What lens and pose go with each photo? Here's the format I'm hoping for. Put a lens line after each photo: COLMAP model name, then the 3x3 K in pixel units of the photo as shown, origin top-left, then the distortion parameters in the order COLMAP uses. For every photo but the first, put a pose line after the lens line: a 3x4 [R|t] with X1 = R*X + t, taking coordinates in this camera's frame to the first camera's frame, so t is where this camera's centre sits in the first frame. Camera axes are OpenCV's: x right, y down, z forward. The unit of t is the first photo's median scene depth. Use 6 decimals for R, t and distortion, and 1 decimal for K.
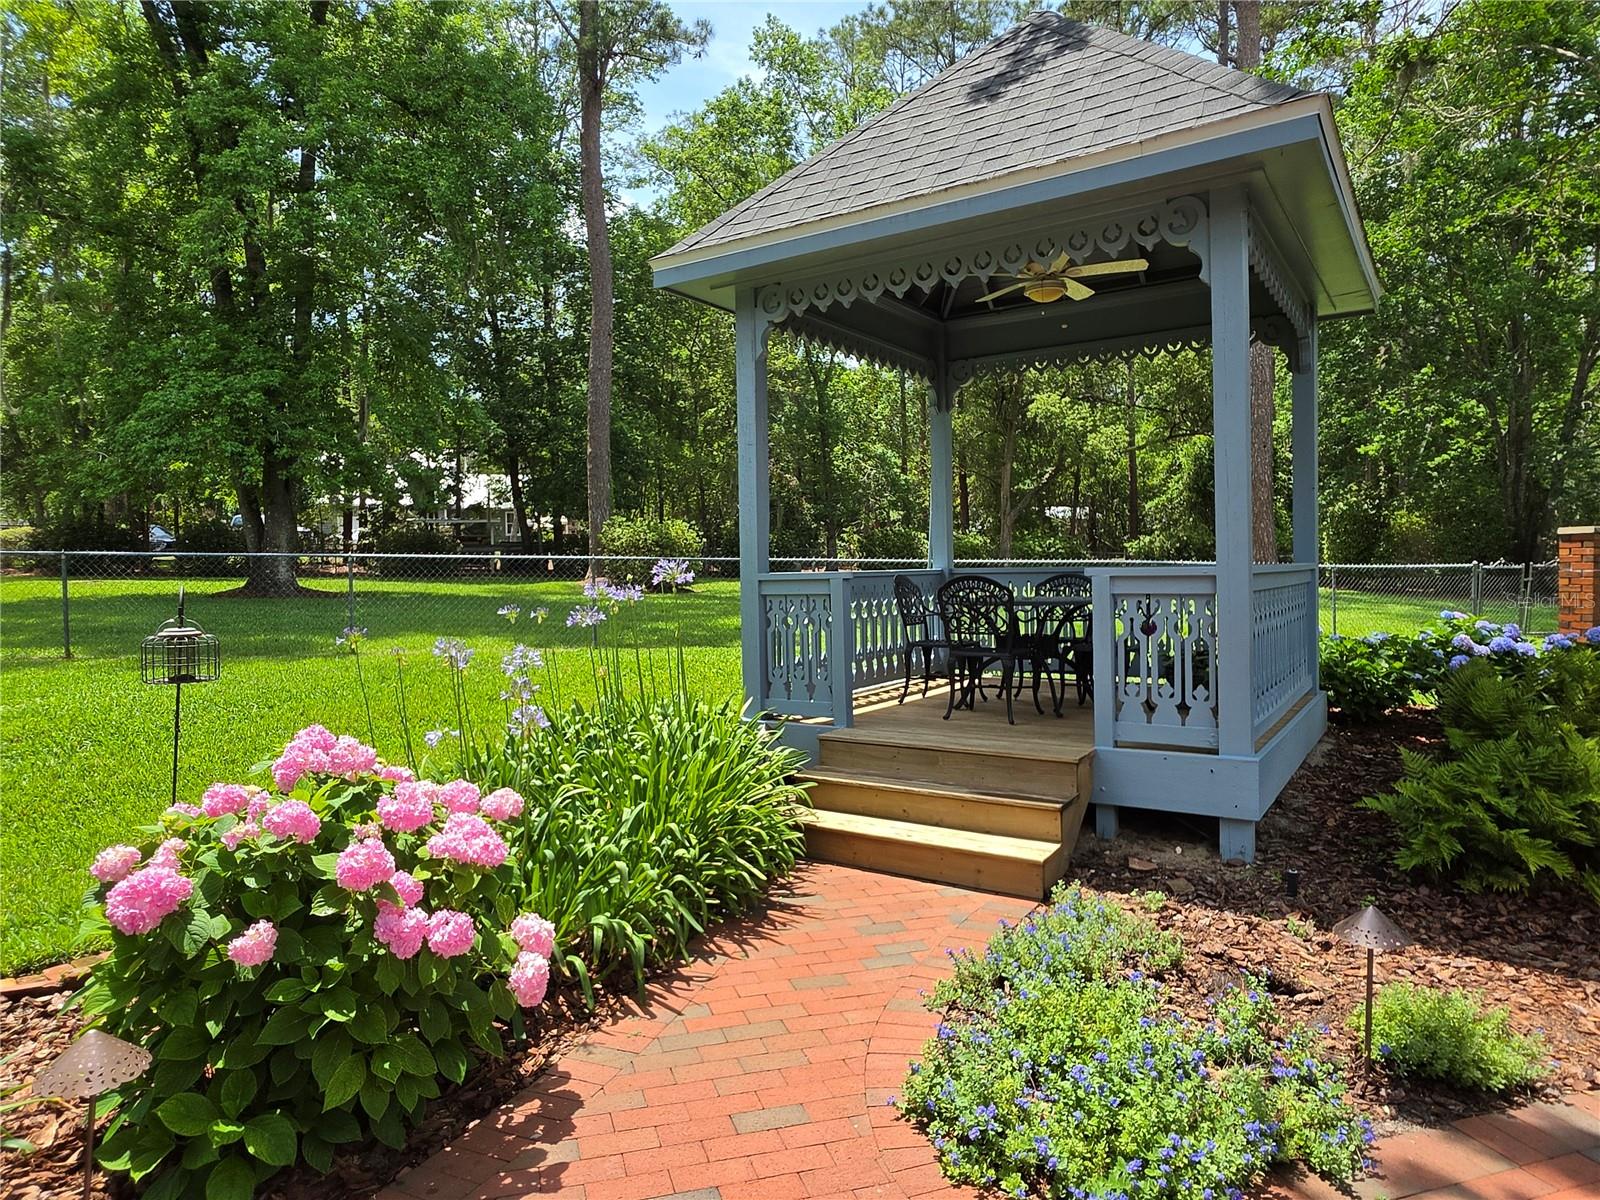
lens RADIAL K [[982.5, 0, 800.9], [0, 982.5, 599.2], [0, 0, 1]] dist [-0.000422, 0.000017]
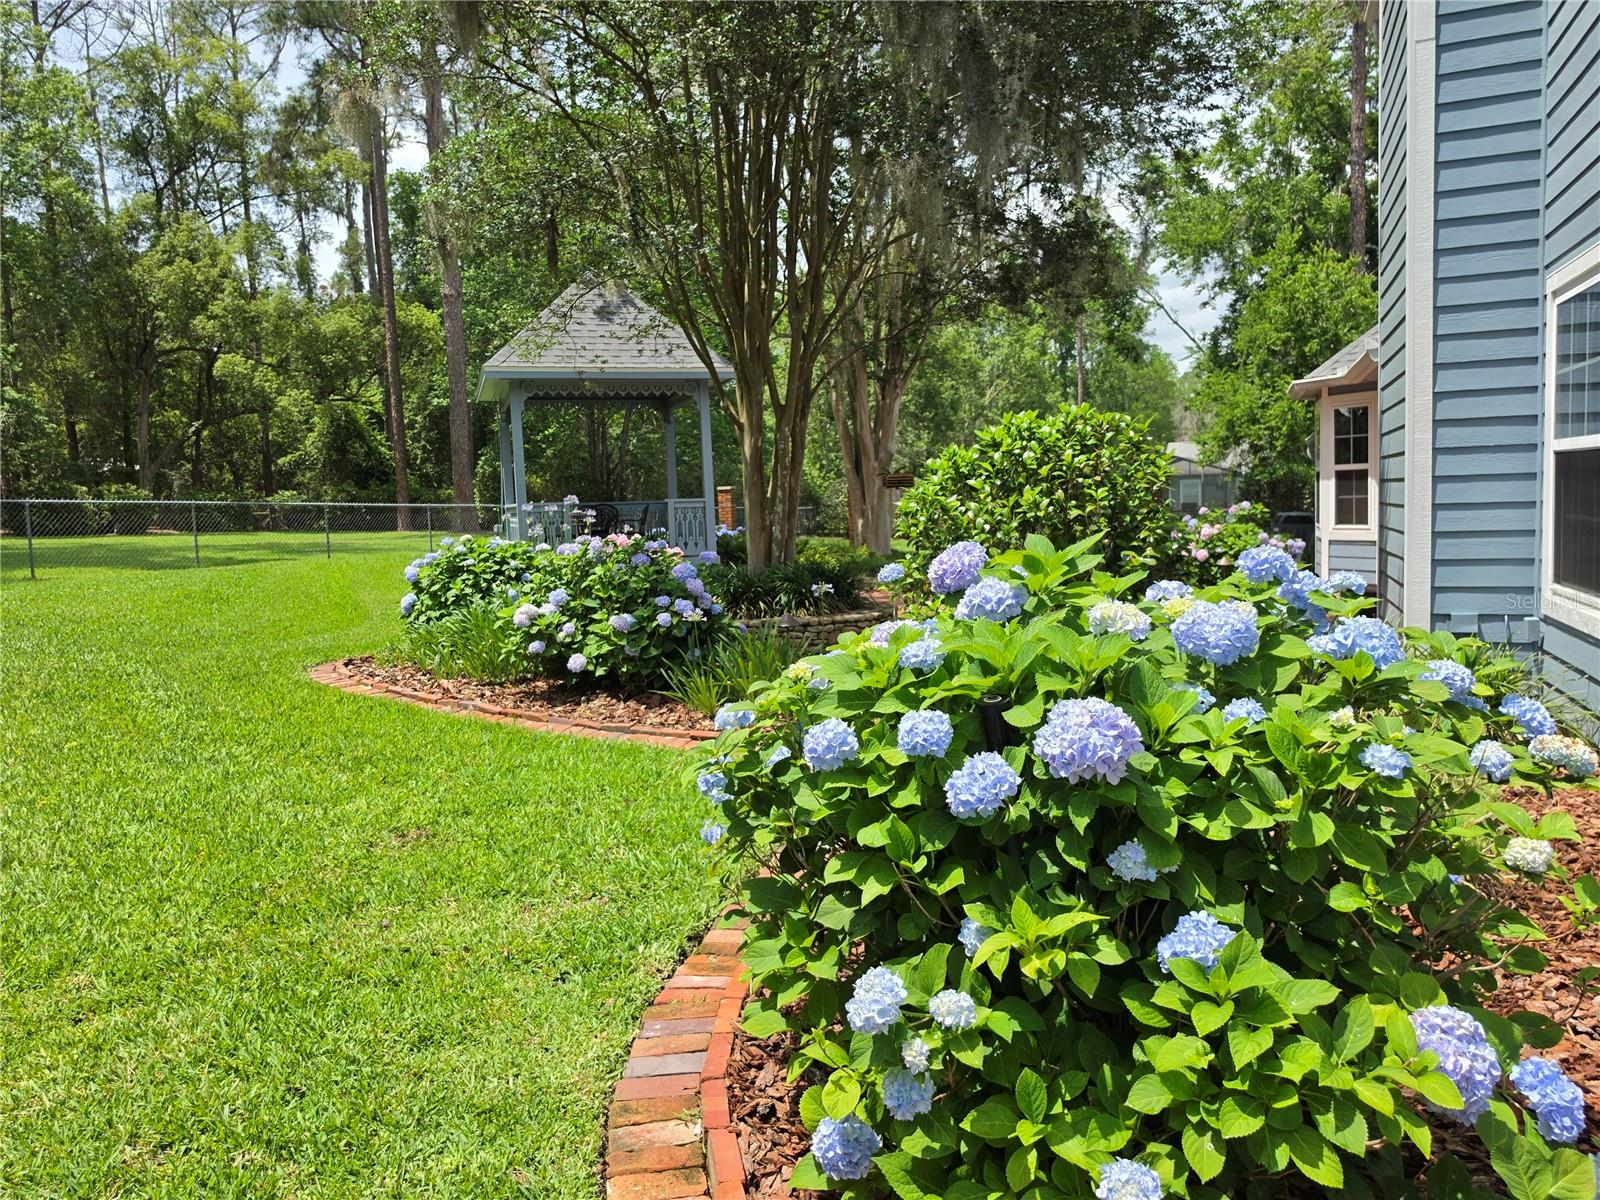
lens RADIAL K [[1074.8, 0, 800.2], [0, 1074.8, 598.4], [0, 0, 1]] dist [-0.000761, -0.000130]
pose [[0.630255, -0.079103, 0.772348, -0.275648], [0.050999, 0.996866, 0.060481, 0.011862], [-0.774712, 0.001271, 0.632313, -0.193433]]
